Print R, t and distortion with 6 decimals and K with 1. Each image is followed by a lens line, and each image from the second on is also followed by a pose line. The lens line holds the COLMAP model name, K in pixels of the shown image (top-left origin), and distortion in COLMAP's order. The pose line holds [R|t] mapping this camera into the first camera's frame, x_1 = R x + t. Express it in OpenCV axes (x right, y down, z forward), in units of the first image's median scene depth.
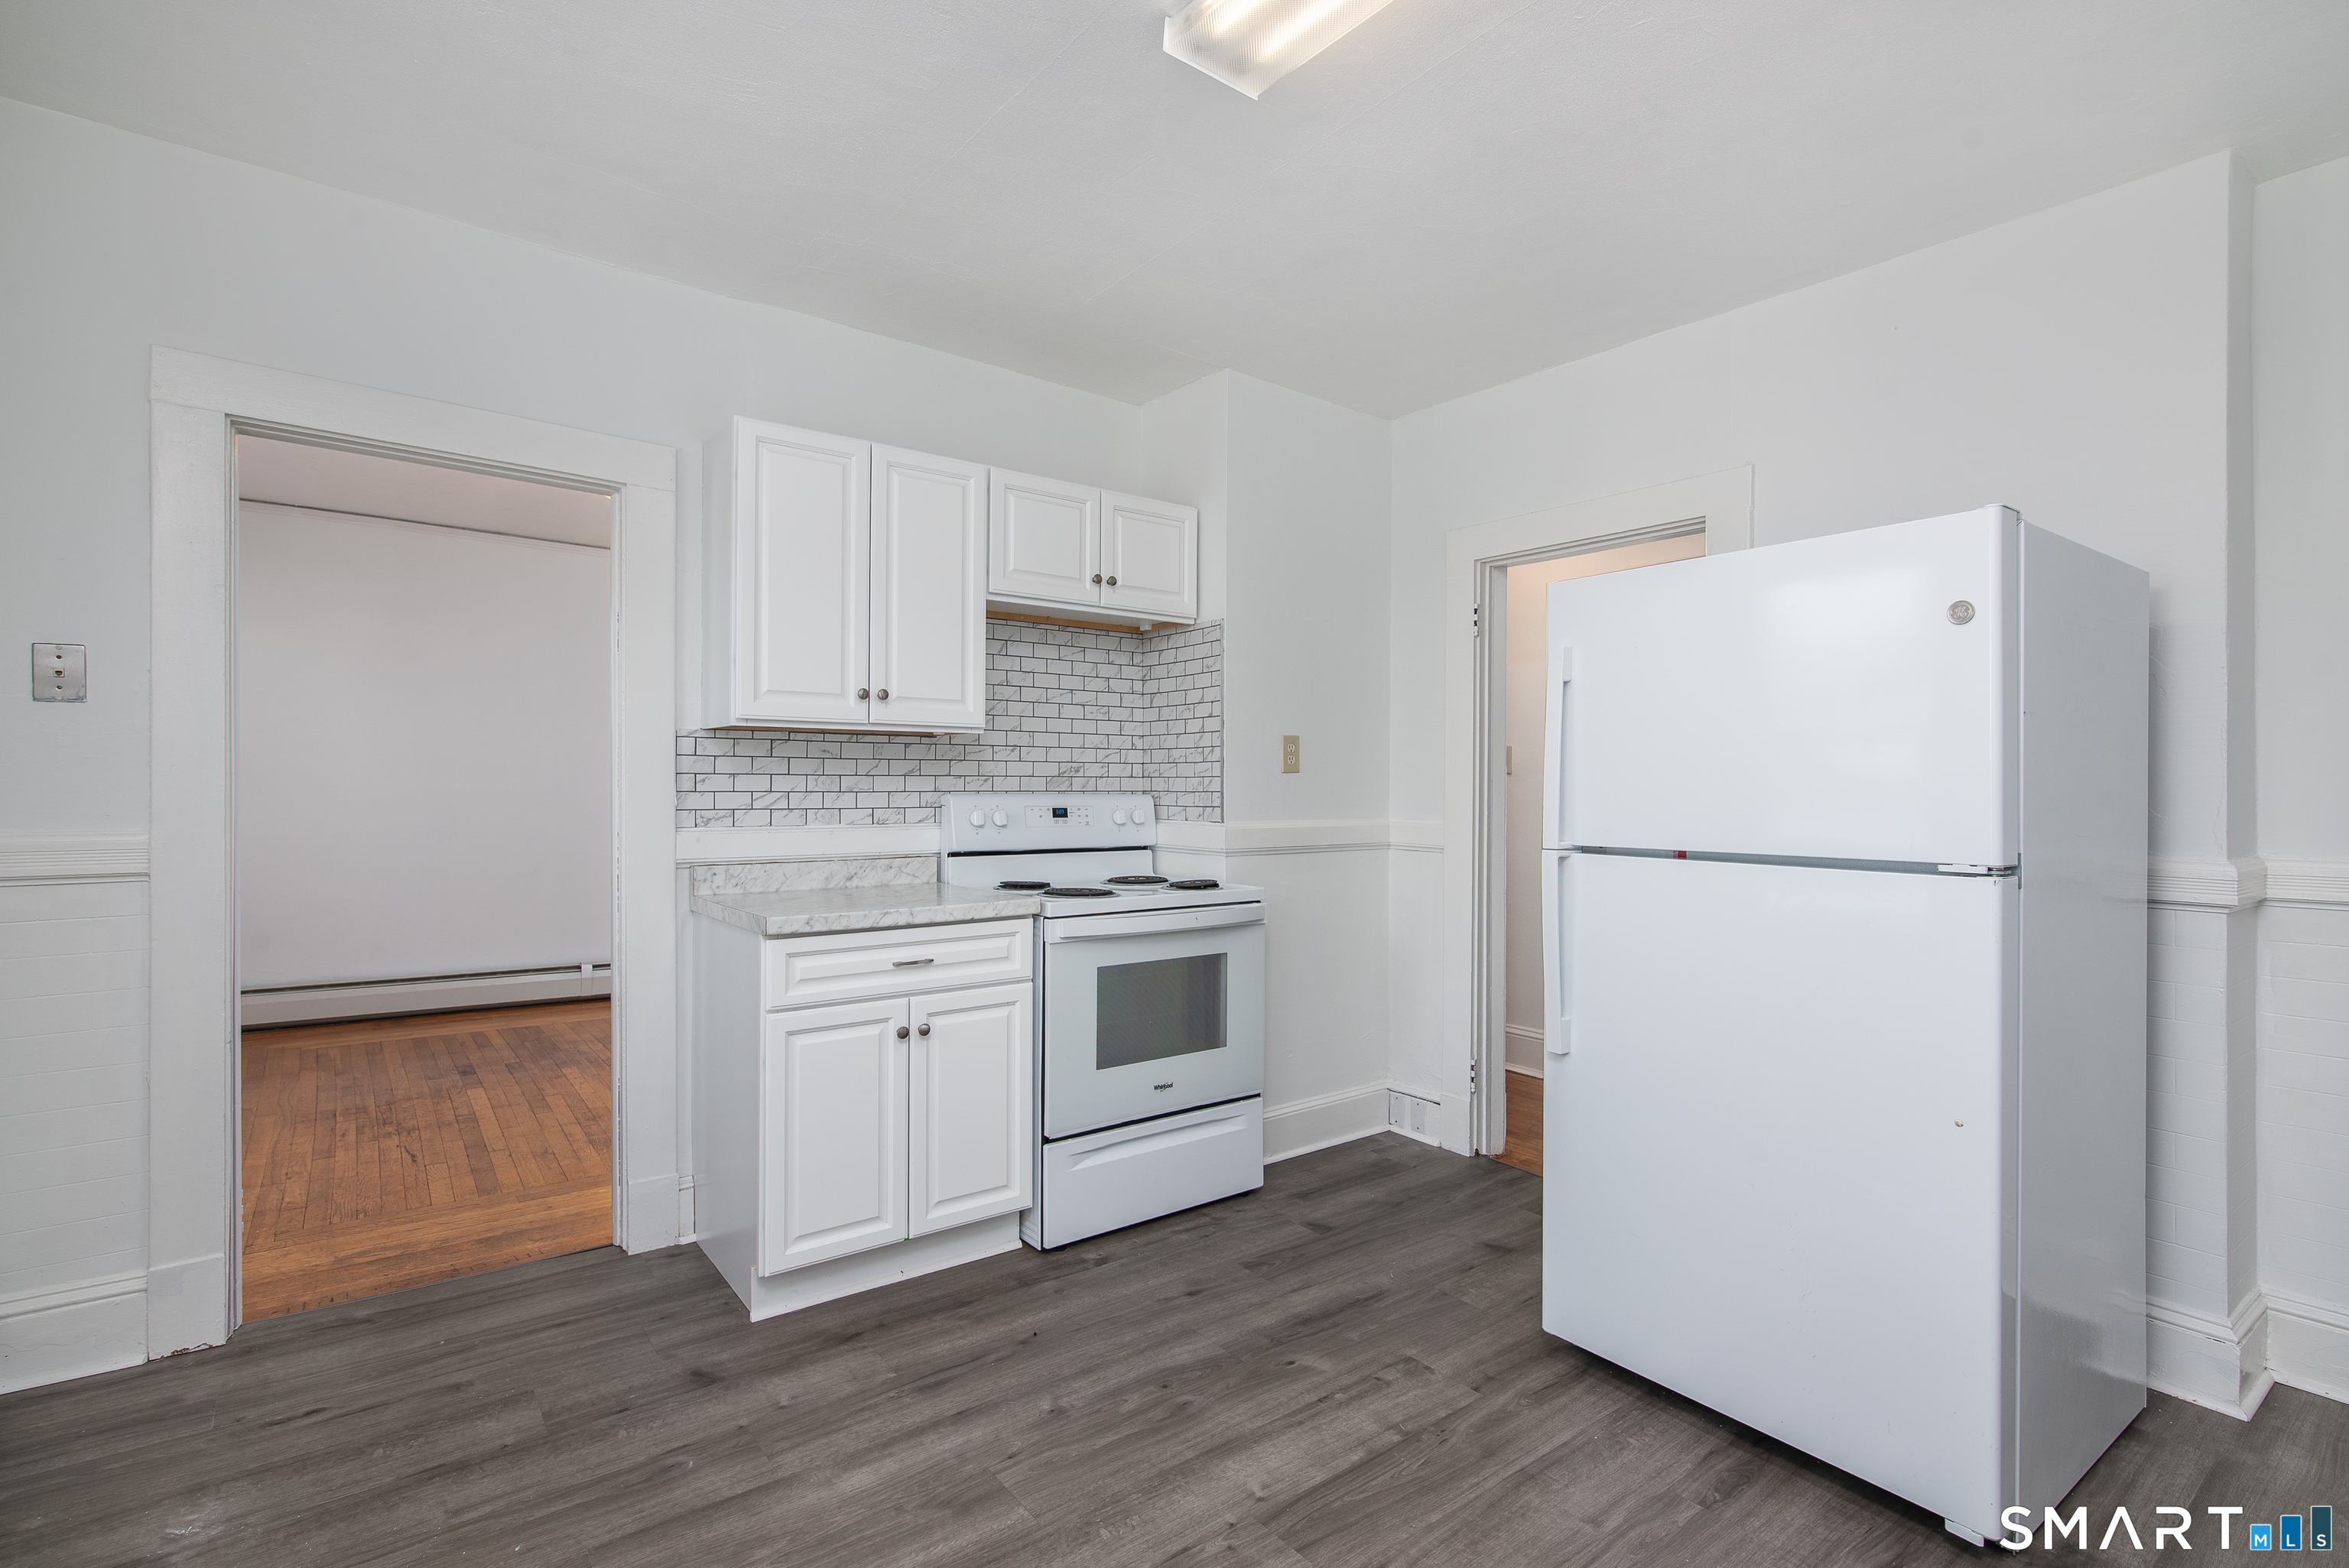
lens RADIAL K [[1077.6, 0, 1191.4], [0, 1077.6, 811.4], [0, 0, 1]] dist [-0.002048, 0.000731]
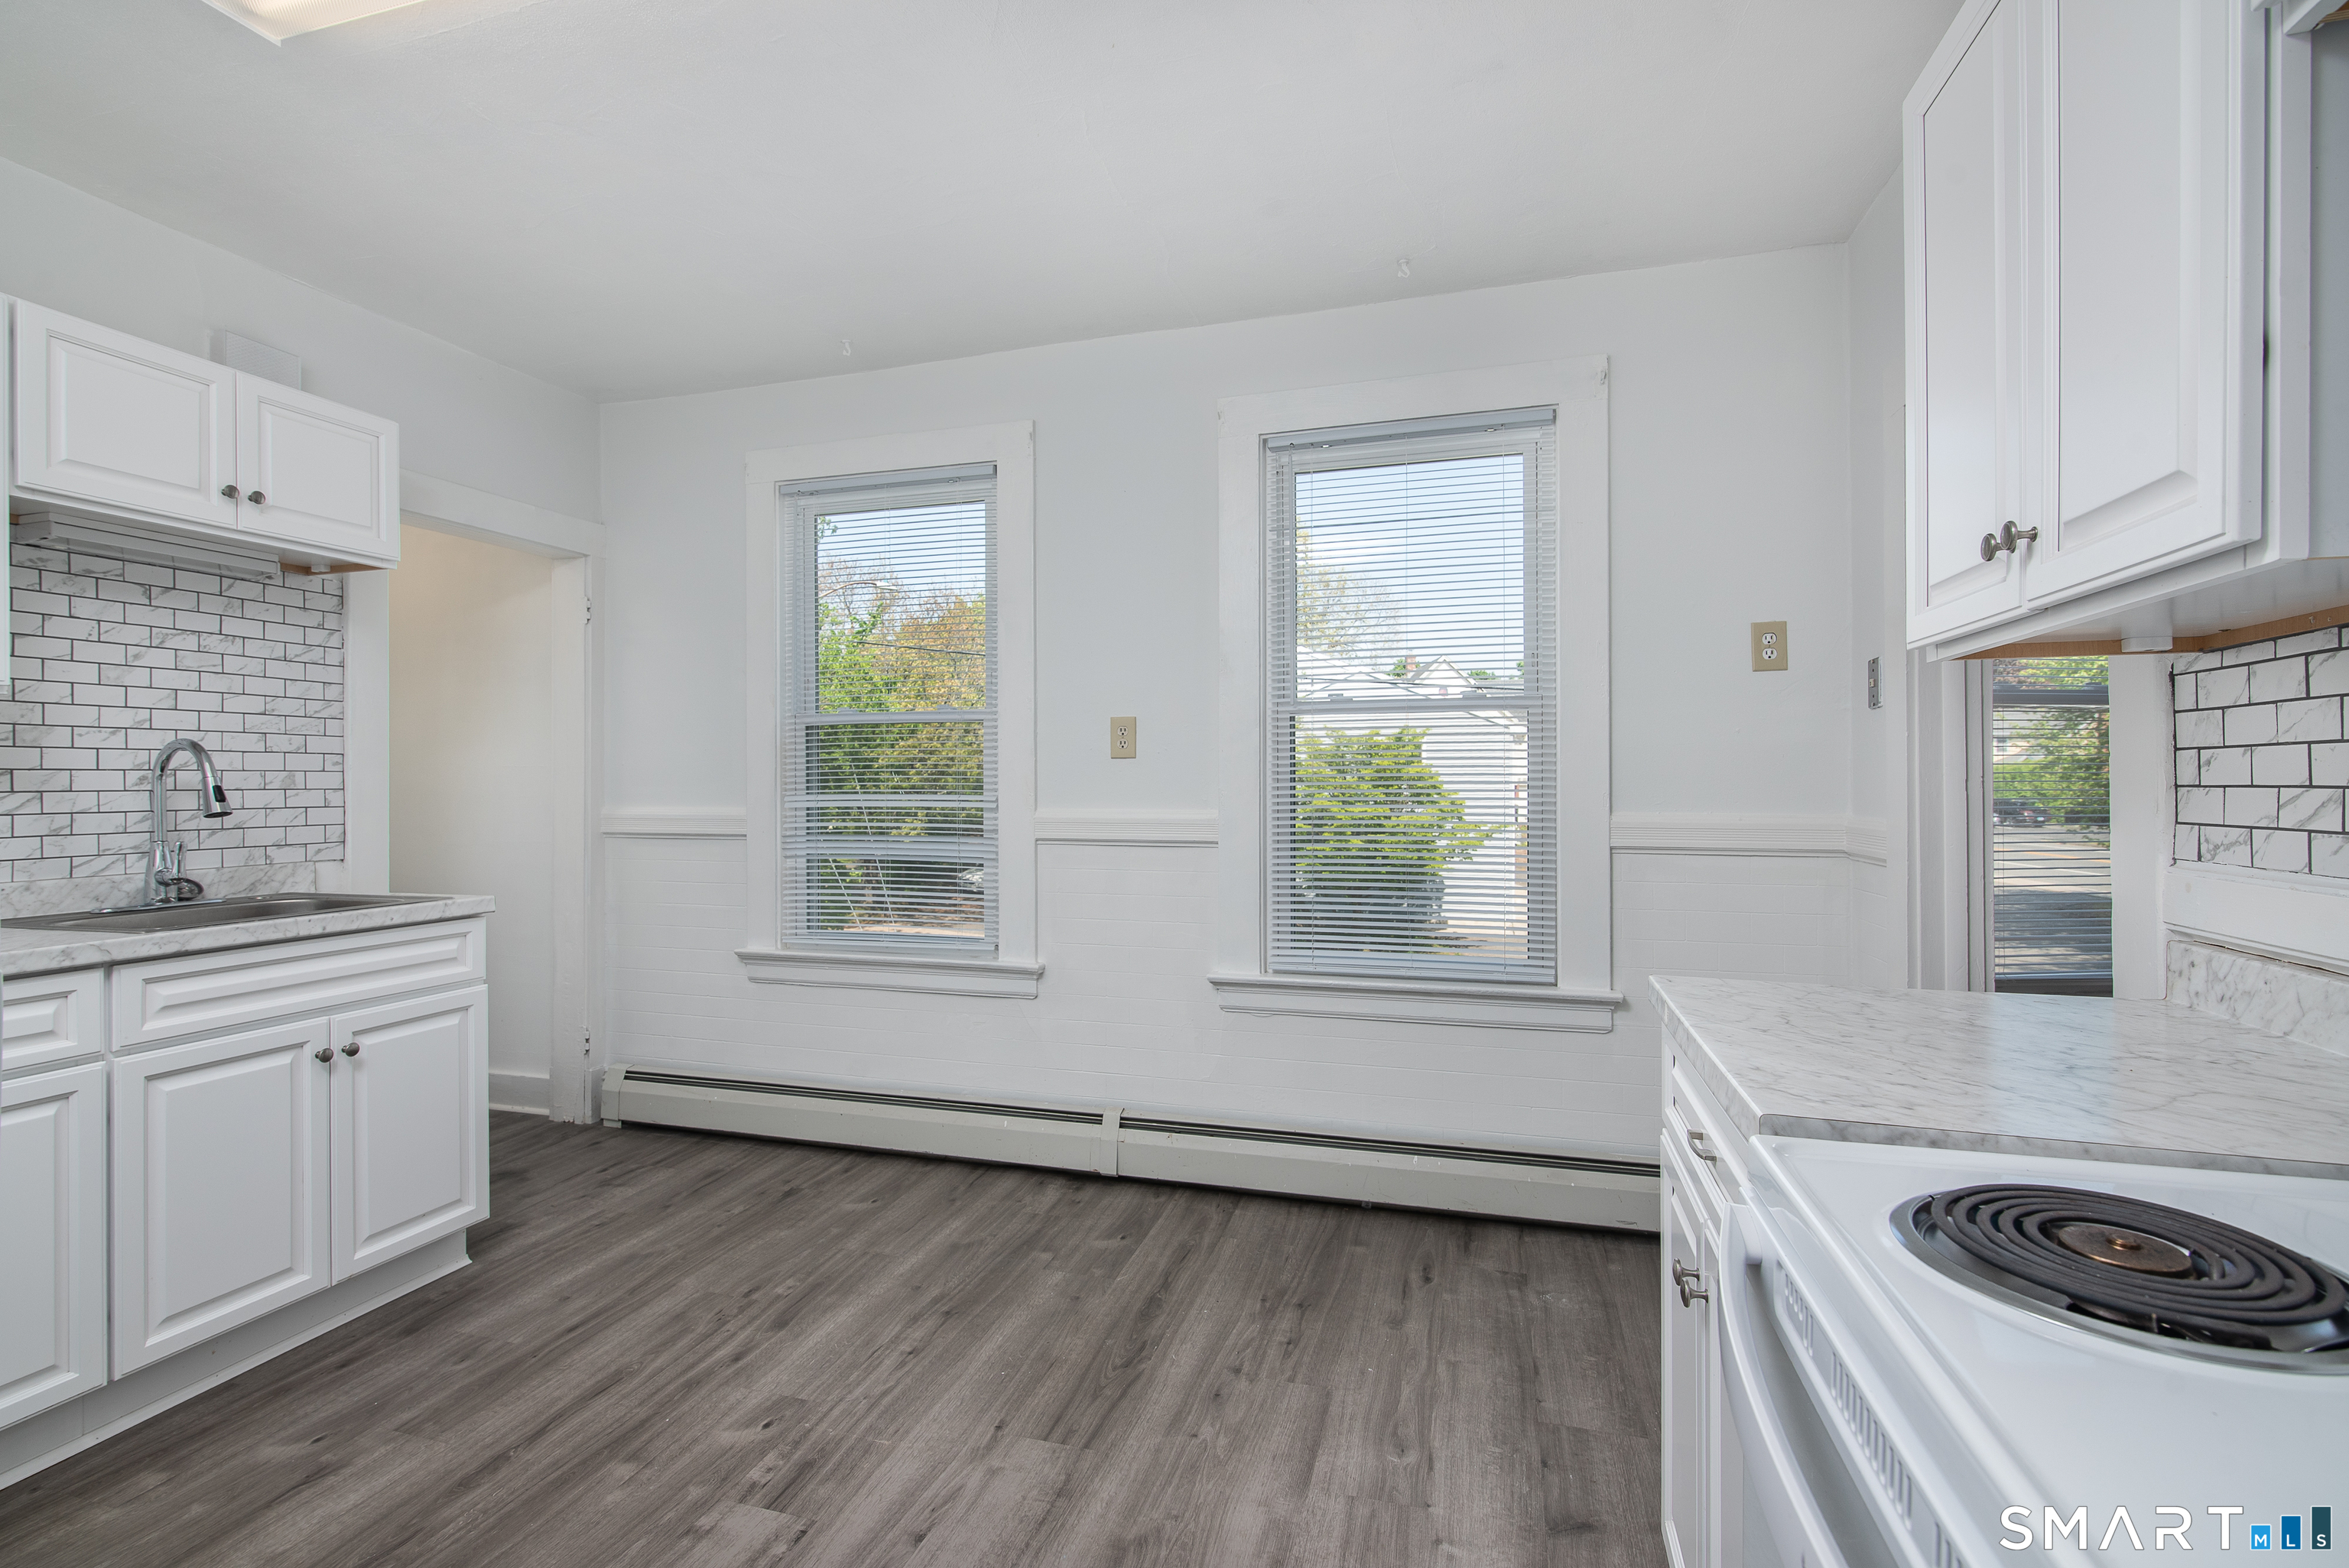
lens RADIAL K [[1077.6, 0, 1182.7], [0, 1077.6, 783.4], [0, 0, 1]] dist [-0.002048, 0.000731]
pose [[-0.818492, -0.006680, -0.574479, 0.219715], [-0.015622, 0.999821, 0.010633, -0.021334], [0.574306, 0.017678, -0.818450, 1.367300]]
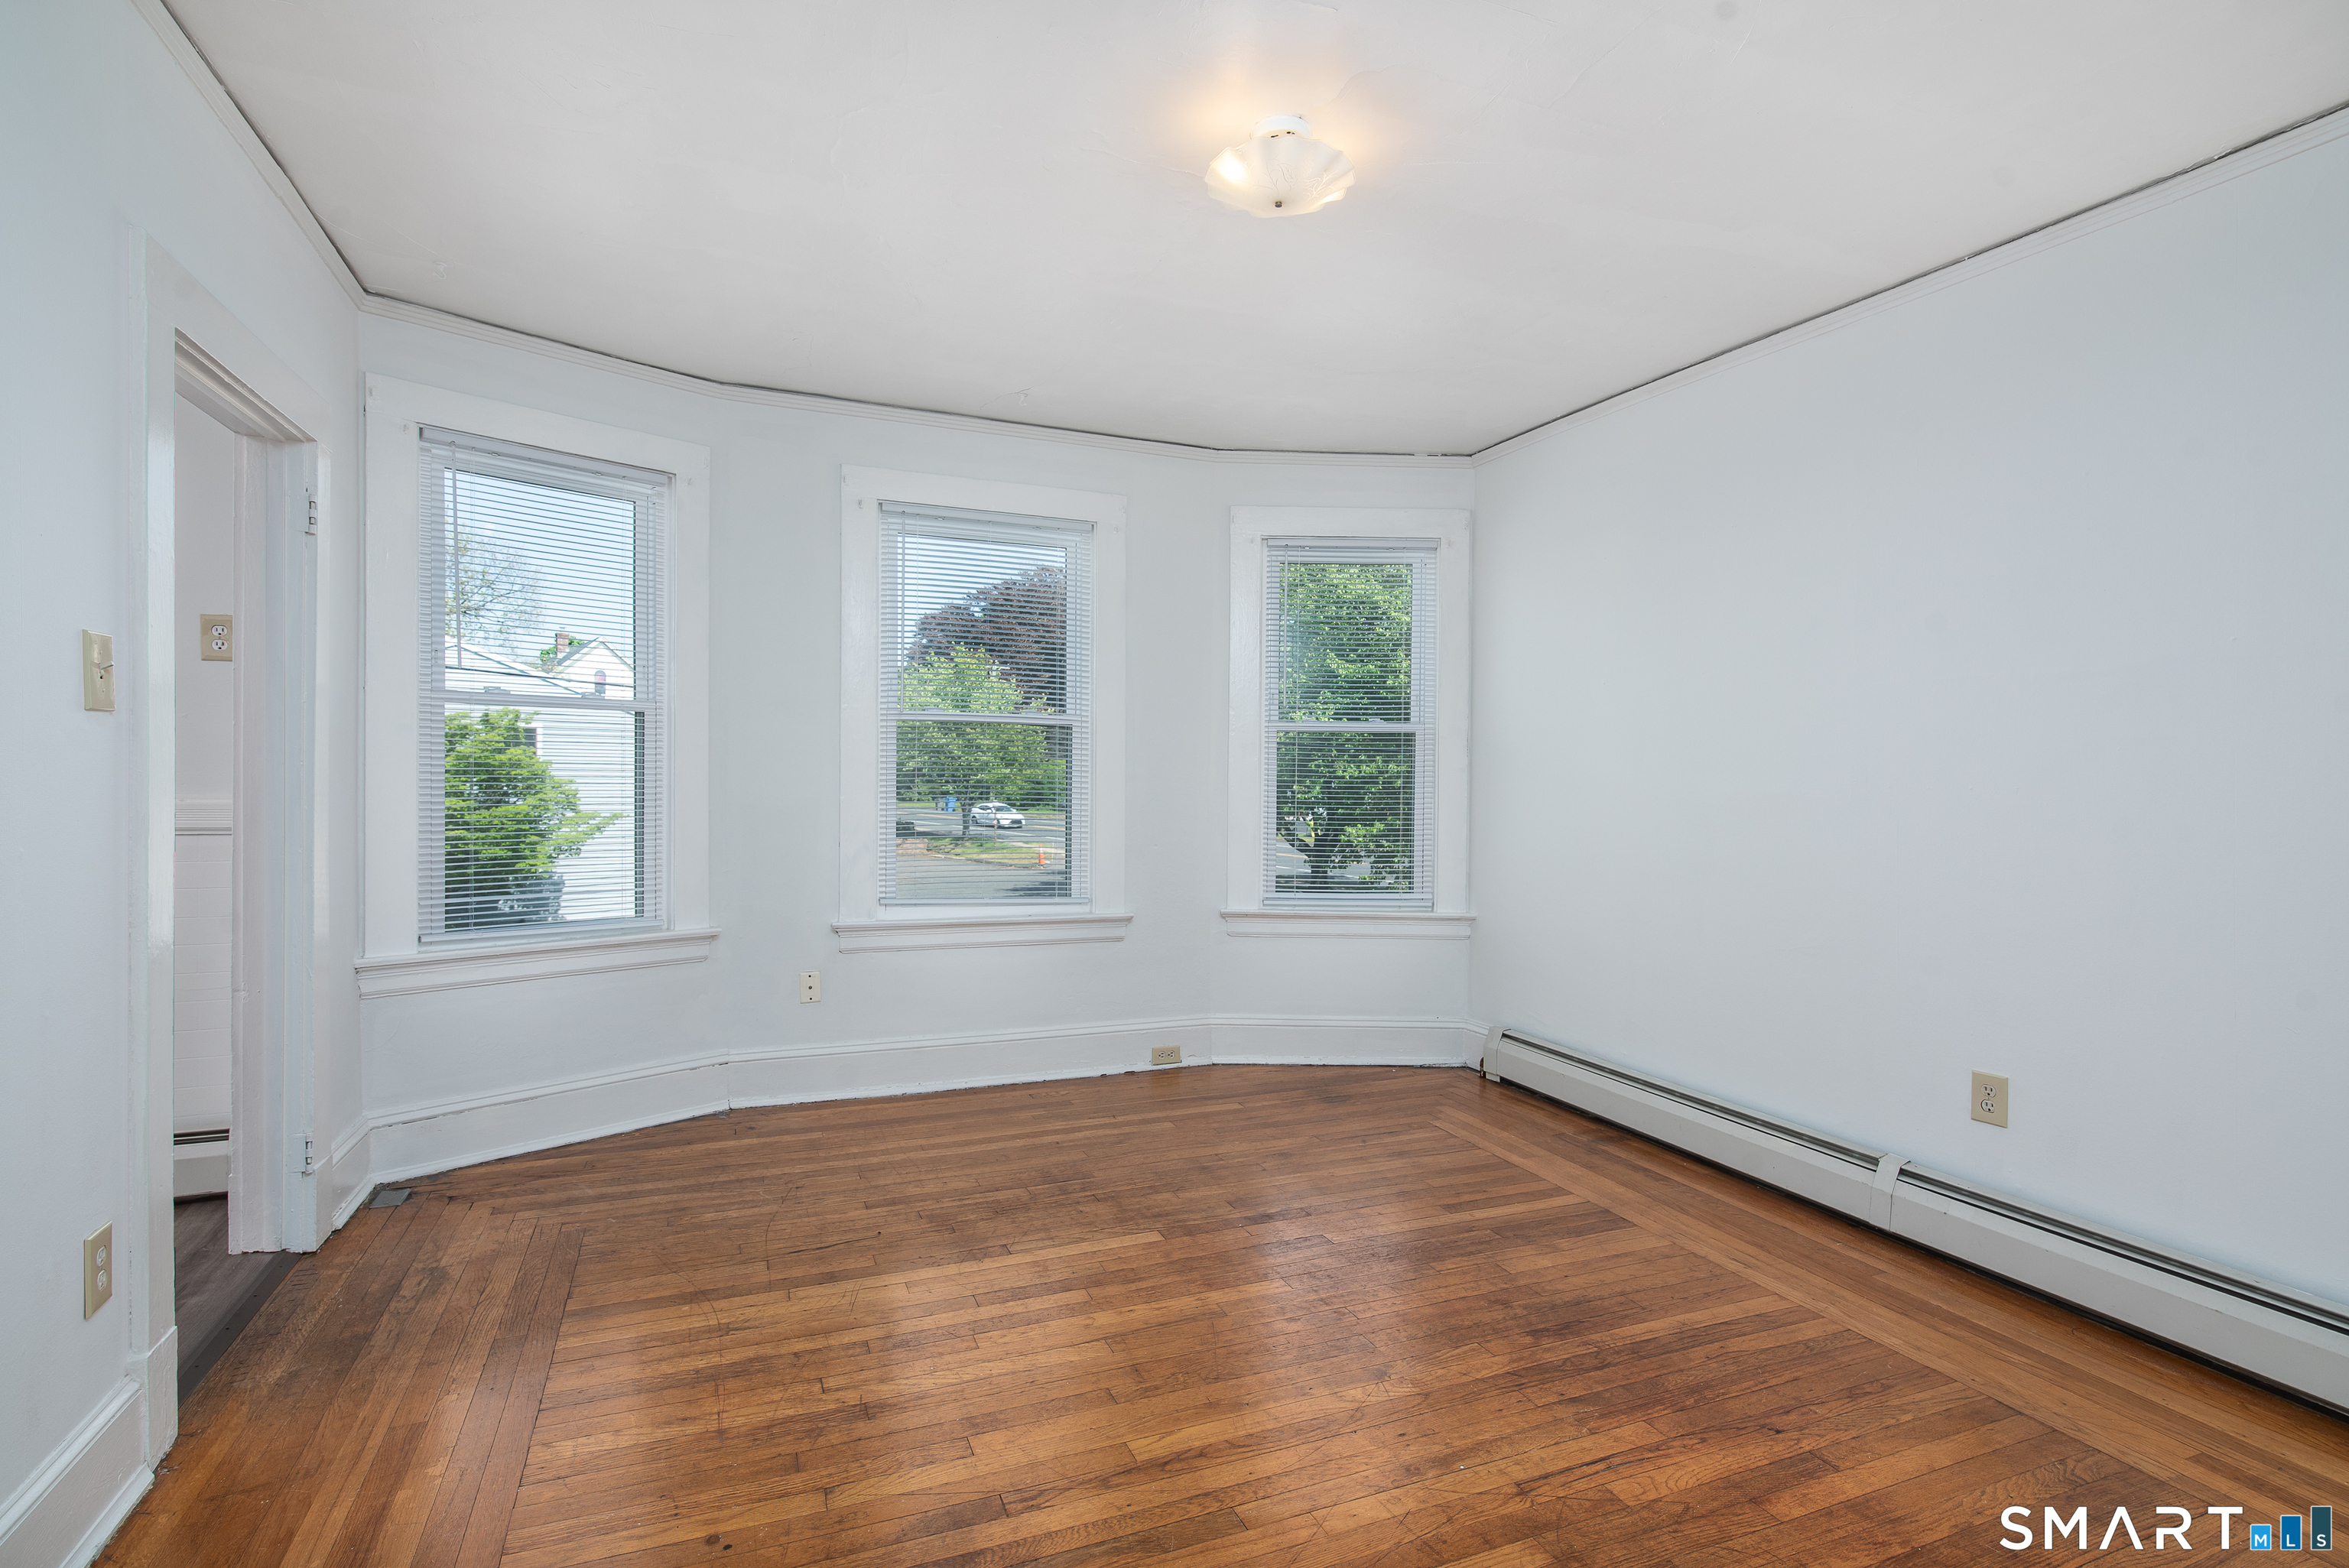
lens RADIAL K [[1077.6, 0, 1182.4], [0, 1077.6, 798.3], [0, 0, 1]] dist [-0.002048, 0.000731]
pose [[-0.269487, -0.000512, -0.963004, -0.082359], [-0.032839, 0.999423, 0.008658, -0.021036], [0.962444, 0.033957, -0.269348, 2.158801]]
